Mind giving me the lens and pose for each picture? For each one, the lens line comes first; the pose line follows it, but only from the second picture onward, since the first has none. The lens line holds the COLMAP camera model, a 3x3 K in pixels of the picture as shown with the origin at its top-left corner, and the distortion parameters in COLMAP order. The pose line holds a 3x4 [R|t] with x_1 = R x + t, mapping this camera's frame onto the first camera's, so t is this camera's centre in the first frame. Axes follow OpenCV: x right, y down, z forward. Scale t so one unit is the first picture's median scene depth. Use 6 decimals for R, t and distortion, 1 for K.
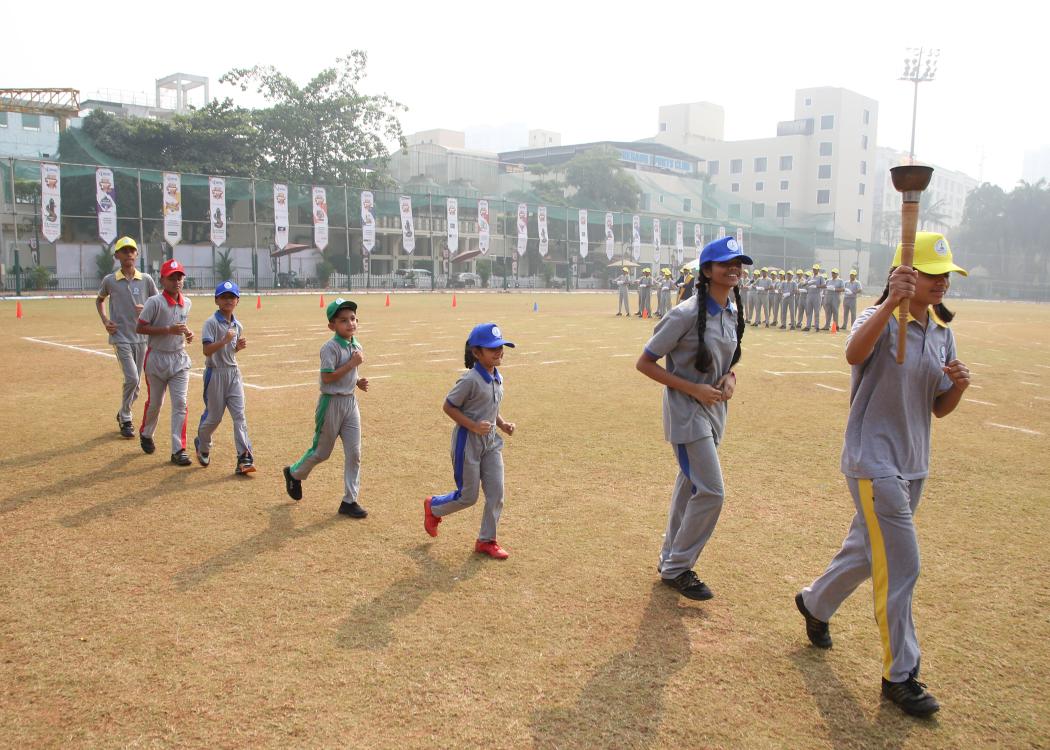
lens RADIAL K [[923.8, 0, 544.2], [0, 923.8, 431.6], [0, 0, 1]] dist [-0.128911, 0.065713]
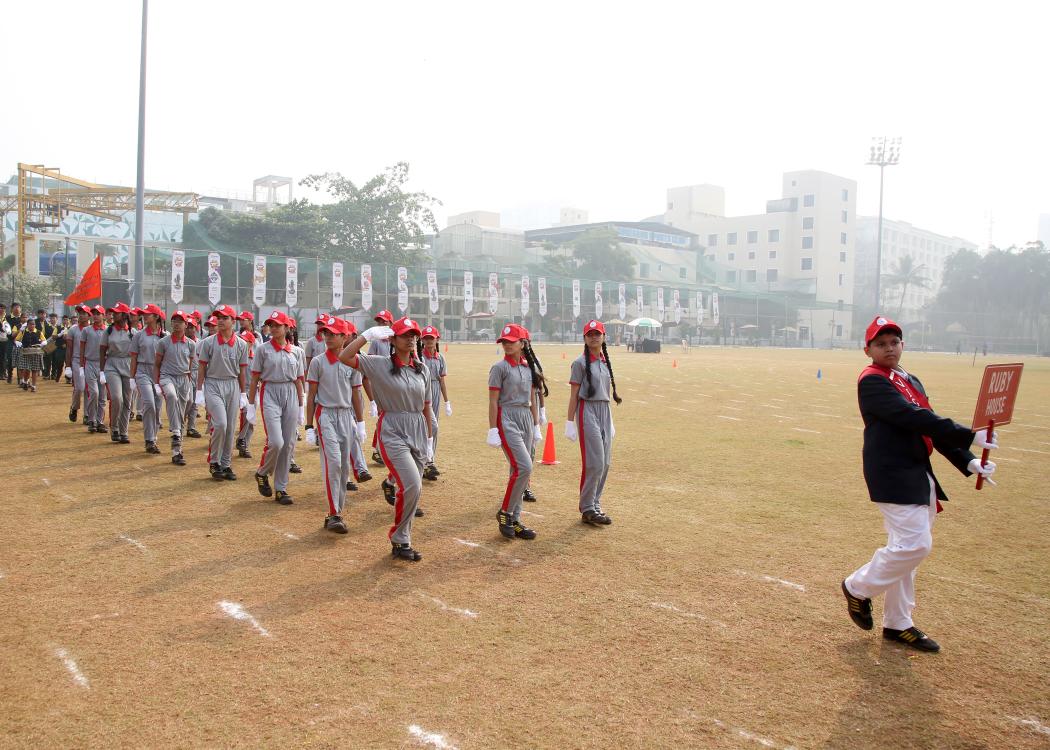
lens RADIAL K [[857.0, 0, 480.5], [0, 857.0, 375.2], [0, 0, 1]] dist [-0.136805, 0.087020]
pose [[0.990779, 0.010010, -0.135121, 0.075276], [-0.025874, 0.992892, -0.116170, 0.030315], [0.132998, 0.118595, 0.983995, -0.165958]]
